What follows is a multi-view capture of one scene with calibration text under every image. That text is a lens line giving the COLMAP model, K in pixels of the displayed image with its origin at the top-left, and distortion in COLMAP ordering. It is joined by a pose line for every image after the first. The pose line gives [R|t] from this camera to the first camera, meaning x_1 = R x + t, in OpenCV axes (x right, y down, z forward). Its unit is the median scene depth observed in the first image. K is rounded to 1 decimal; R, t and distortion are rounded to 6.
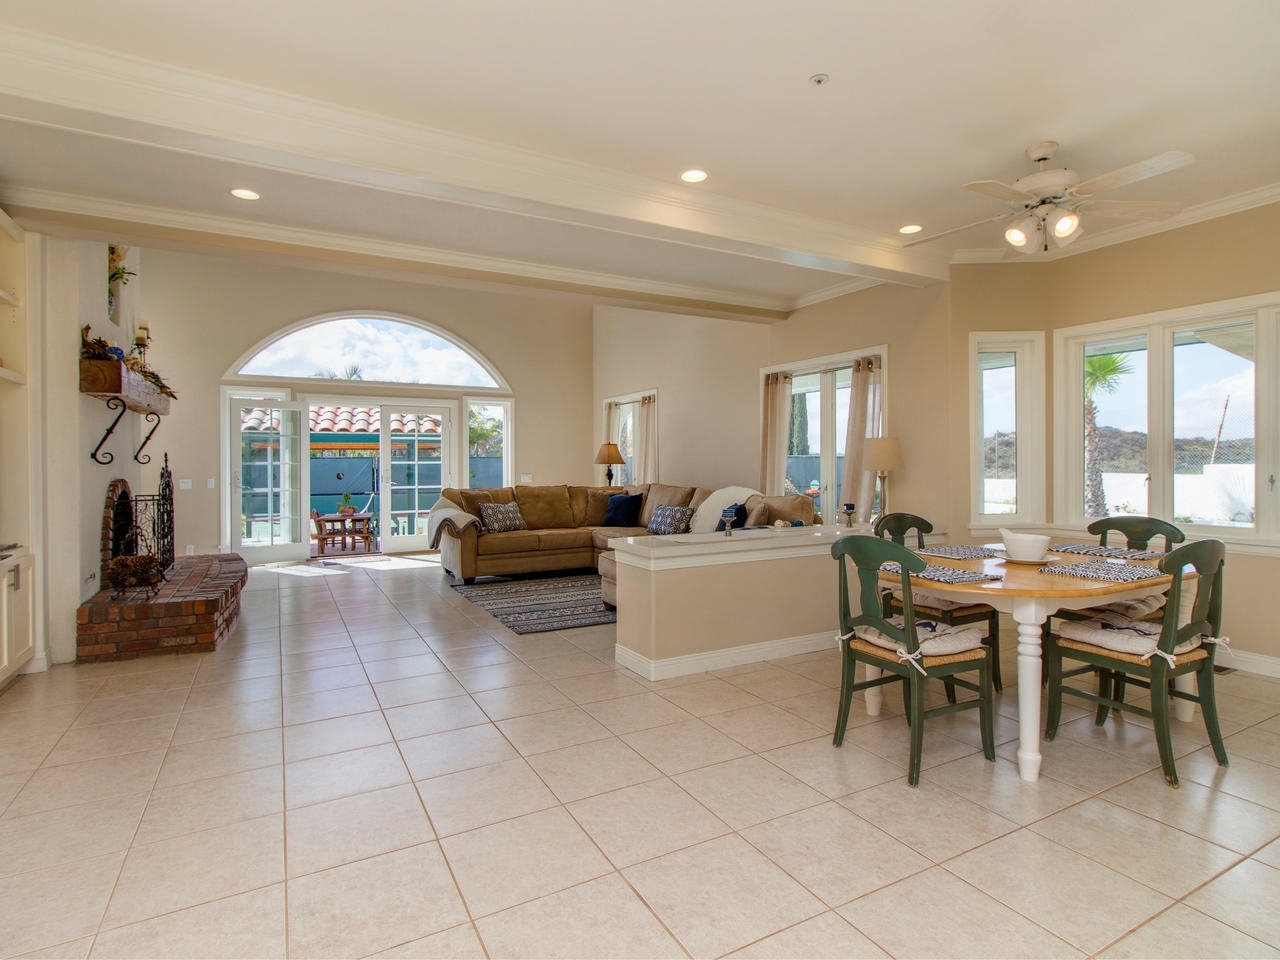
lens RADIAL K [[670.5, 0, 649.6], [0, 670.5, 475.4], [0, 0, 1]] dist [0.003091, 0.001264]
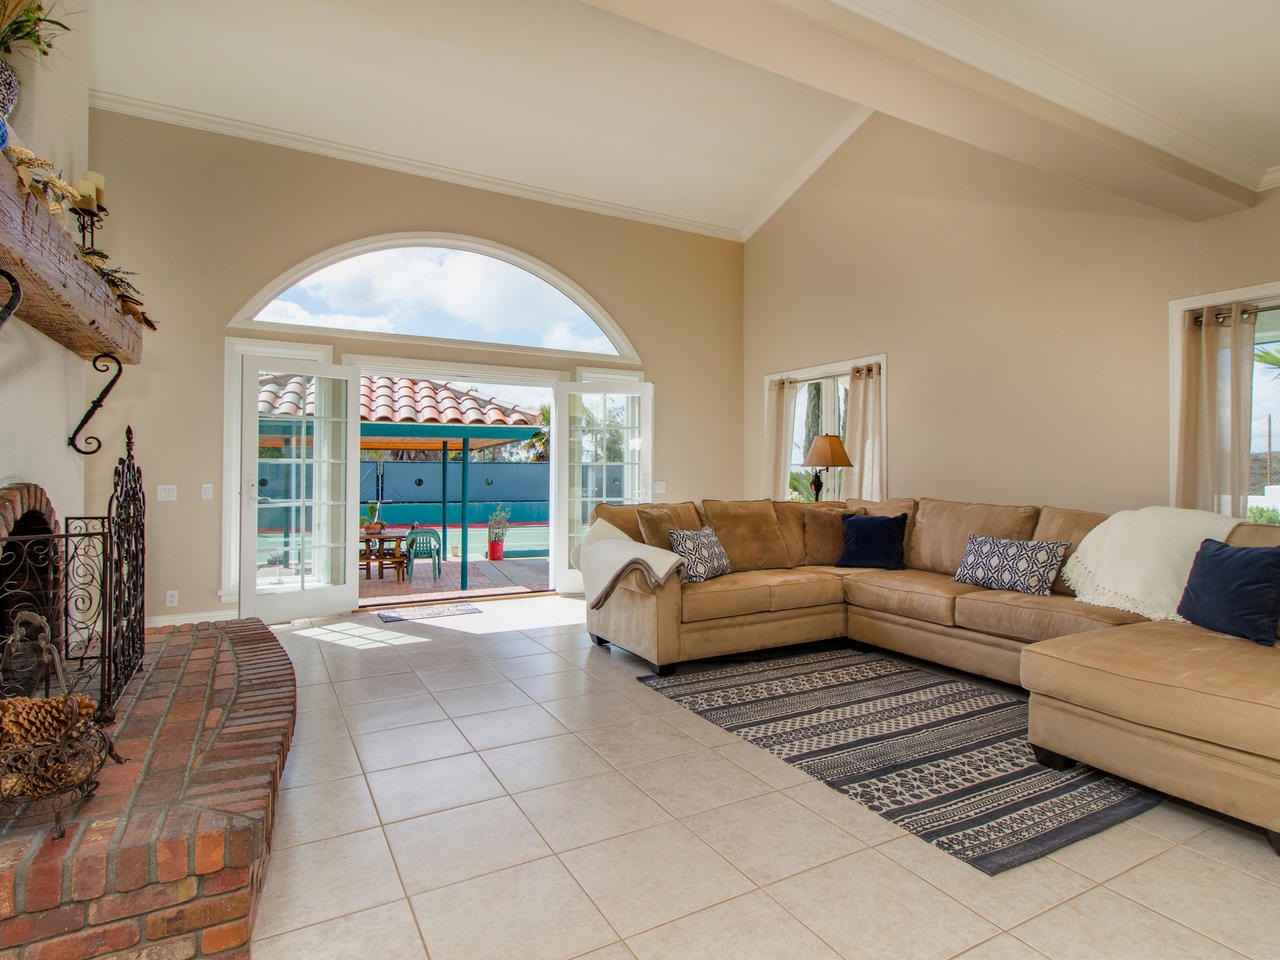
lens RADIAL K [[670.5, 0, 630.4], [0, 670.5, 476.1], [0, 0, 1]] dist [0.003091, 0.001264]
pose [[0.999955, 0.008797, 0.003535, -0.261829], [-0.008750, 0.999877, -0.013028, 0.002041], [-0.003649, 0.012996, 0.999909, 0.373419]]
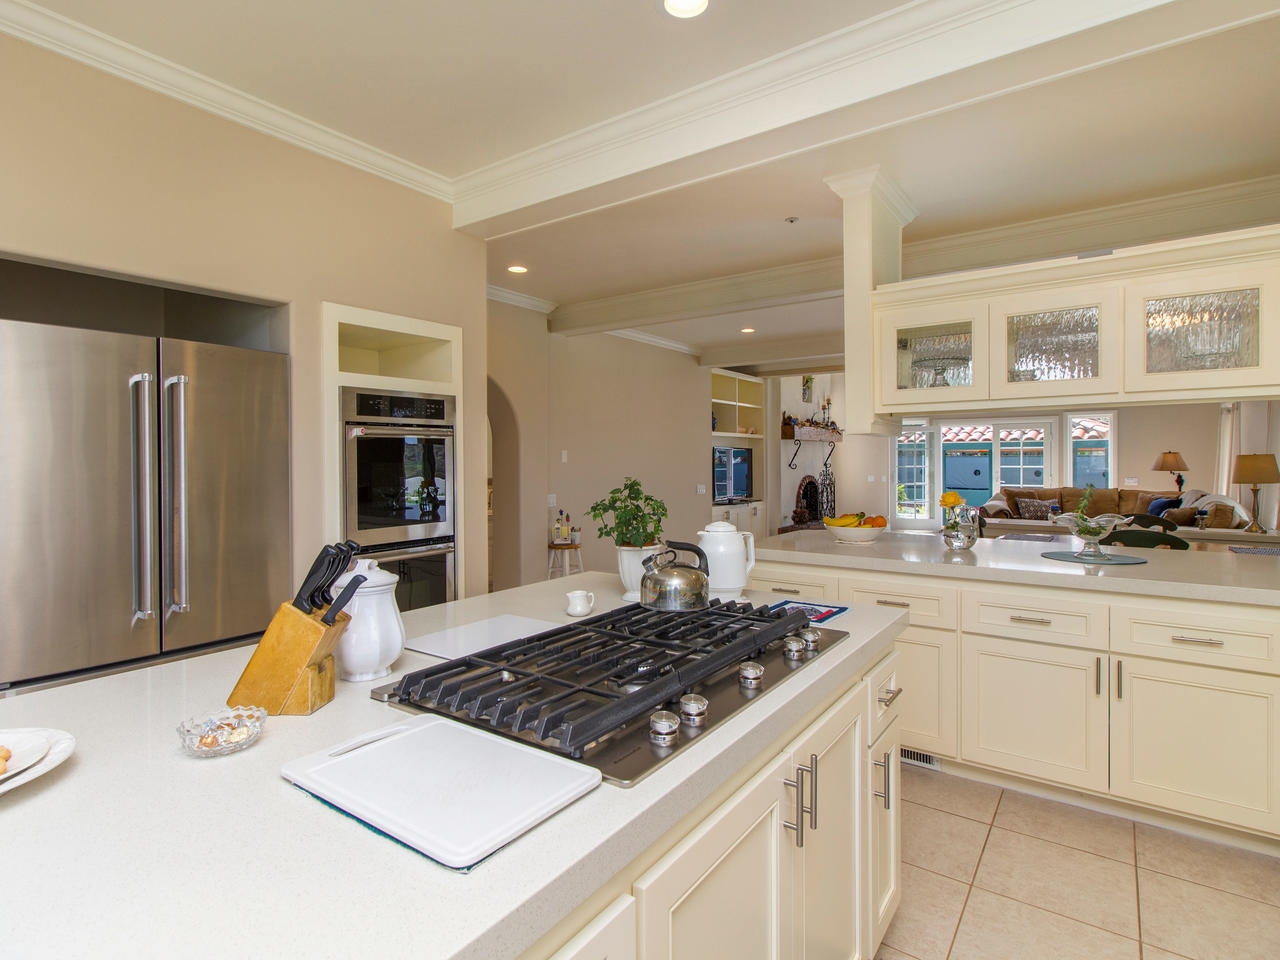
lens RADIAL K [[670.5, 0, 640.6], [0, 670.5, 473.0], [0, 0, 1]] dist [0.003091, 0.001264]
pose [[0.434763, 0.020869, -0.900303, 0.586980], [-0.019180, 0.999719, 0.013911, -0.012798], [0.900341, 0.011220, 0.435041, -0.270262]]
